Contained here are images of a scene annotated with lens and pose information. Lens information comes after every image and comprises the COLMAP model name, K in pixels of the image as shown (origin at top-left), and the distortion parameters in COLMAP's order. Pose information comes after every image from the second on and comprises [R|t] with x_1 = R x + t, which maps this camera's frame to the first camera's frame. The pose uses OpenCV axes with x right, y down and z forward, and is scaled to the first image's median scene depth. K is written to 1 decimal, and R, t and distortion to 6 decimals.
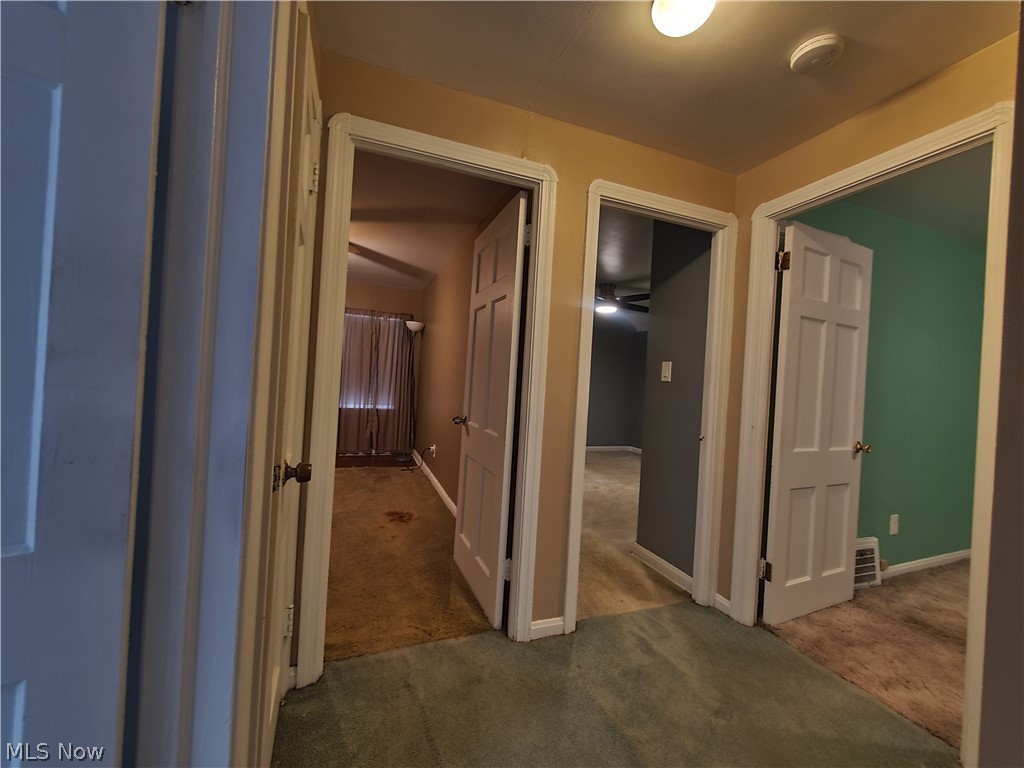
lens RADIAL K [[410.1, 0, 529.8], [0, 410.1, 379.6], [0, 0, 1]] dist [-0.000241, -0.003428]
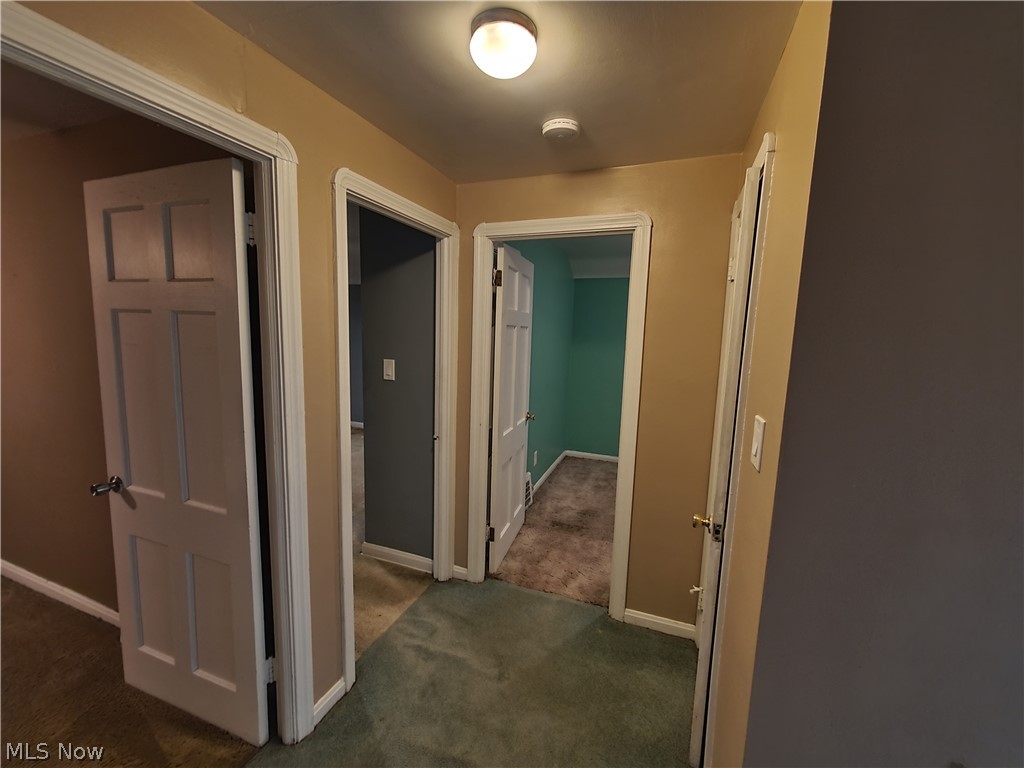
lens RADIAL K [[405.2, 0, 512.4], [0, 405.2, 376.8], [0, 0, 1]] dist [-0.001452, -0.000679]
pose [[0.677490, -0.116215, 0.726293, -0.215985], [-0.005636, 0.986590, 0.163123, -0.206619], [-0.735511, -0.114607, 0.667749, 0.178911]]
